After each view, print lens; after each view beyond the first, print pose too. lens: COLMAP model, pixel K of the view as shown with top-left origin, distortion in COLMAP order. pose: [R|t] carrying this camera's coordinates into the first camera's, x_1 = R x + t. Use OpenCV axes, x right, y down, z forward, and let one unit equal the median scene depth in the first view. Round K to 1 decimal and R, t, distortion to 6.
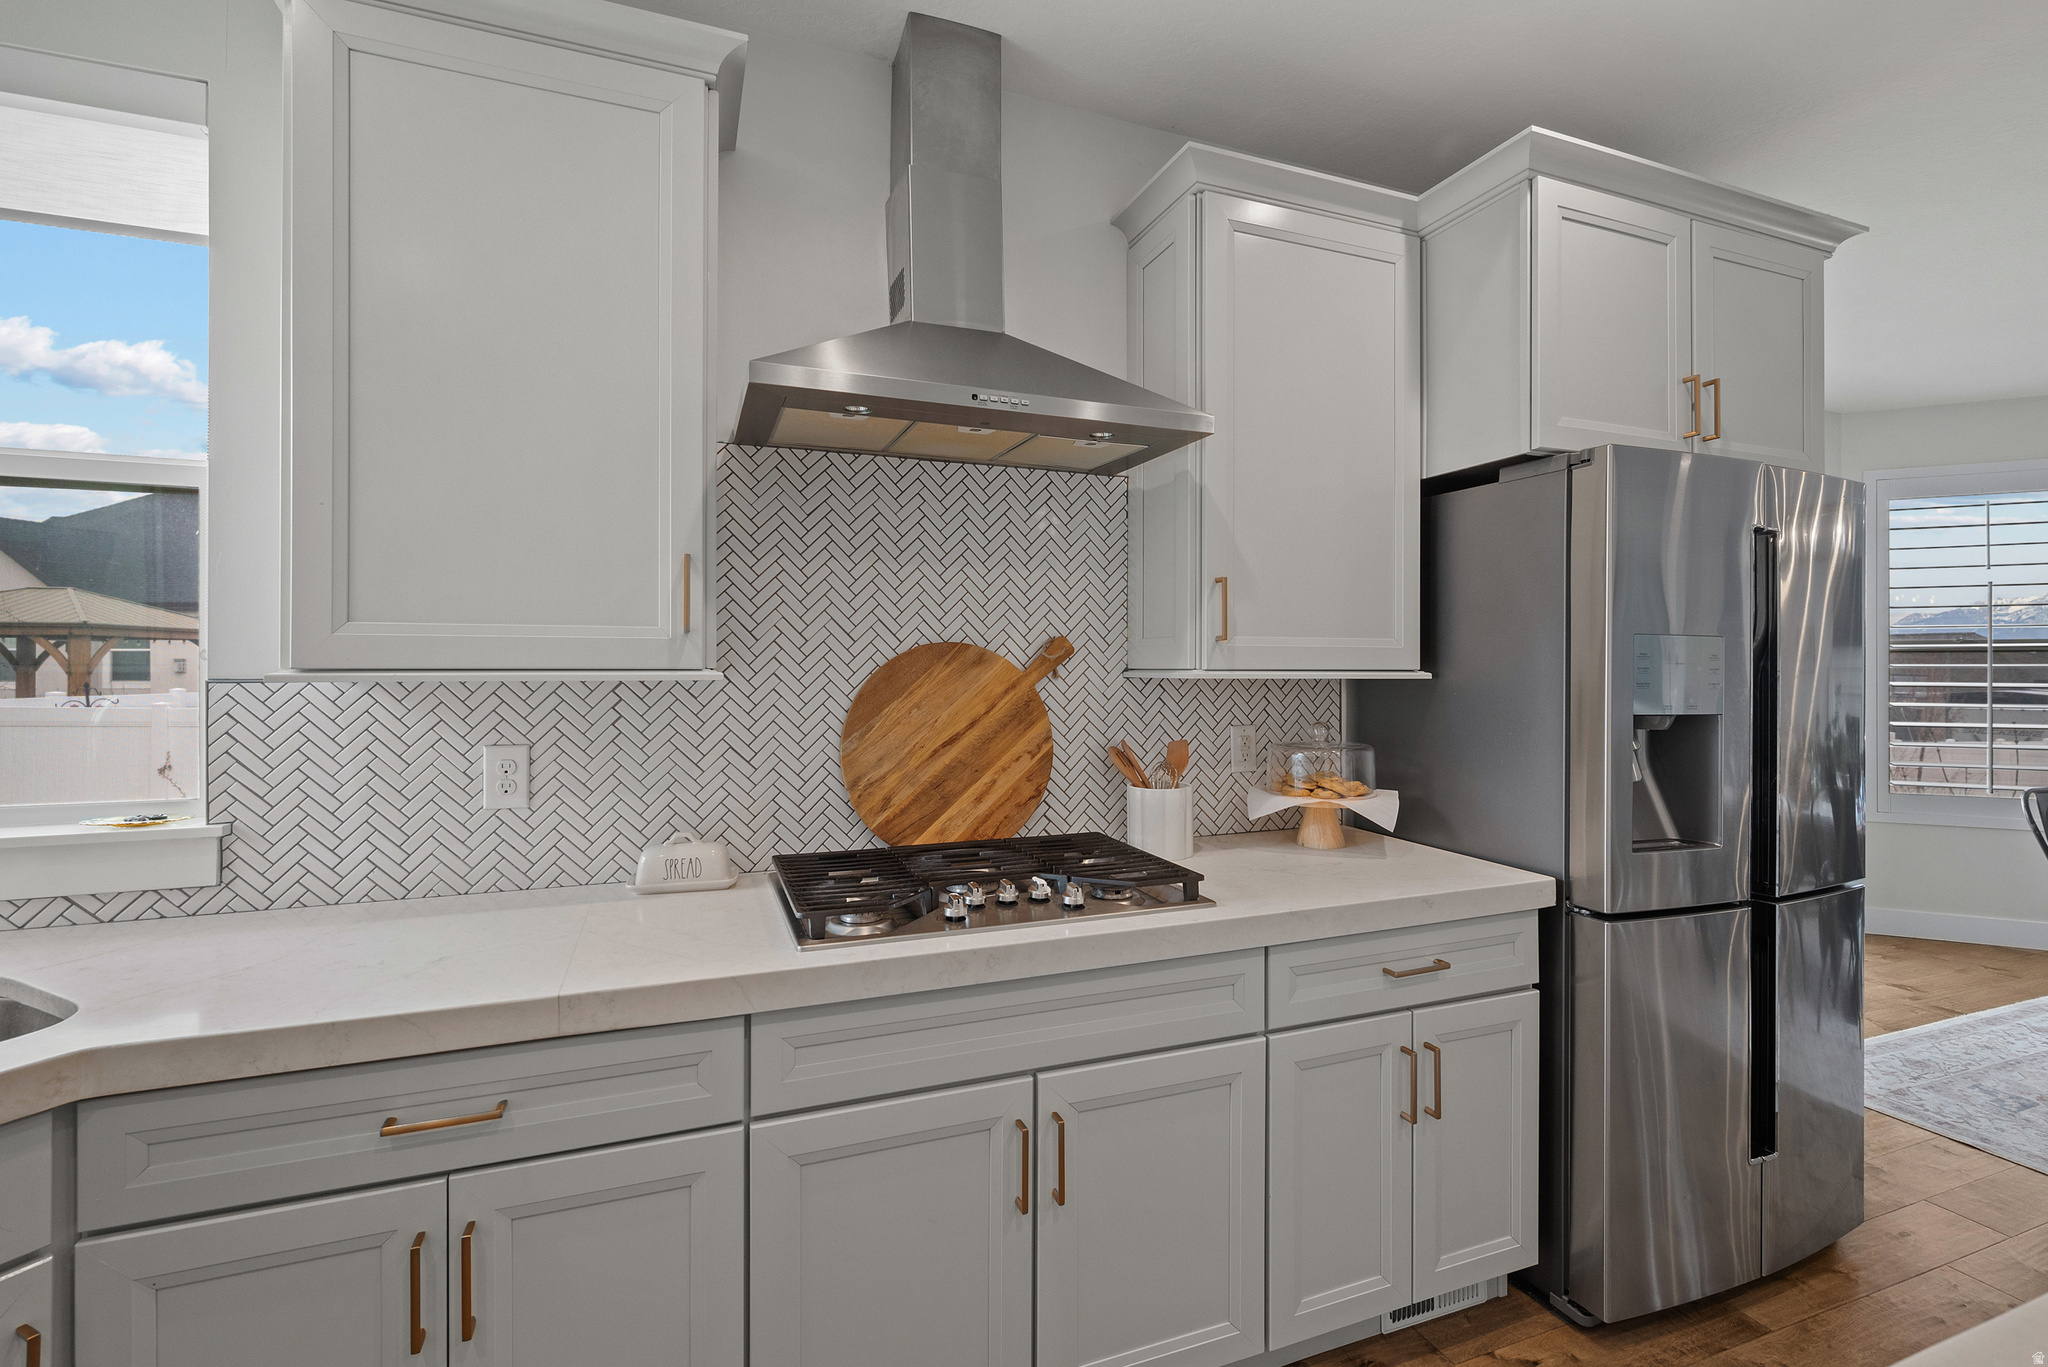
lens RADIAL K [[883.3, 0, 1018.3], [0, 883.3, 670.2], [0, 0, 1]] dist [0.000089, 0.000669]
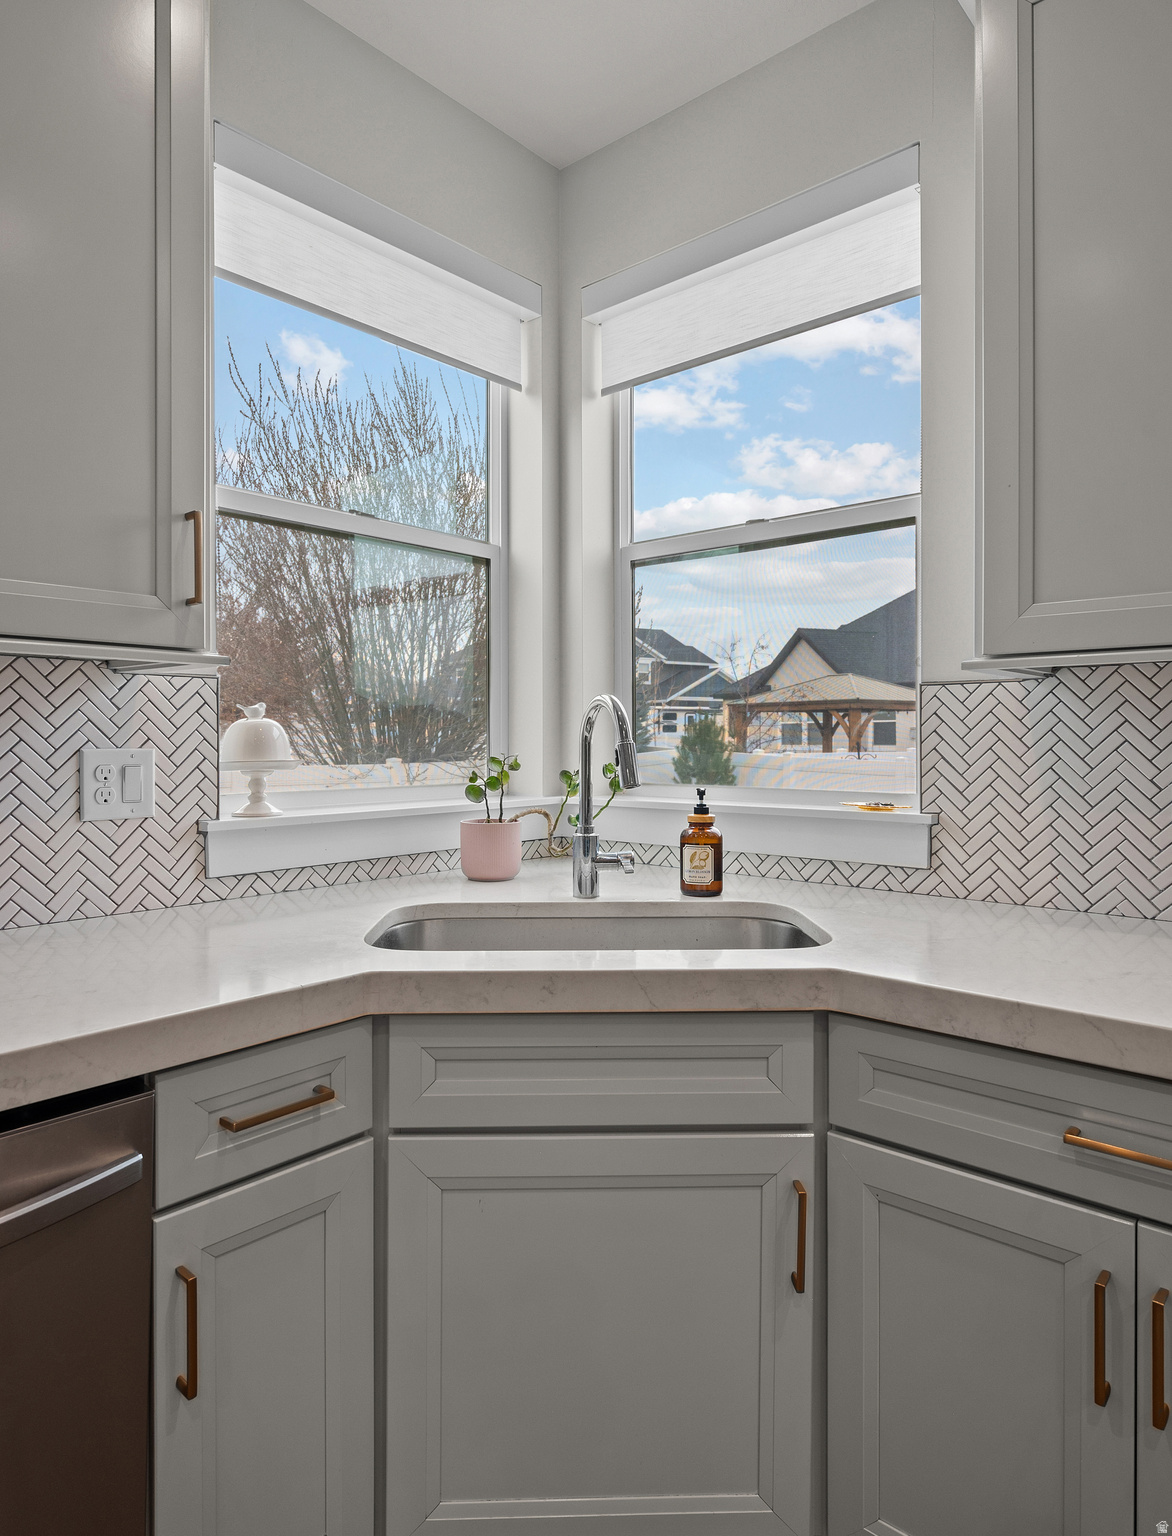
lens RADIAL K [[939.4, 0, 579.1], [0, 939.4, 741.5], [0, 0, 1]] dist [-0.005409, -0.005244]
pose [[0.451472, 0.000874, -0.892285, -0.065287], [0.002921, 0.999993, 0.002458, 0.078331], [0.892280, -0.003716, 0.451466, 0.090429]]
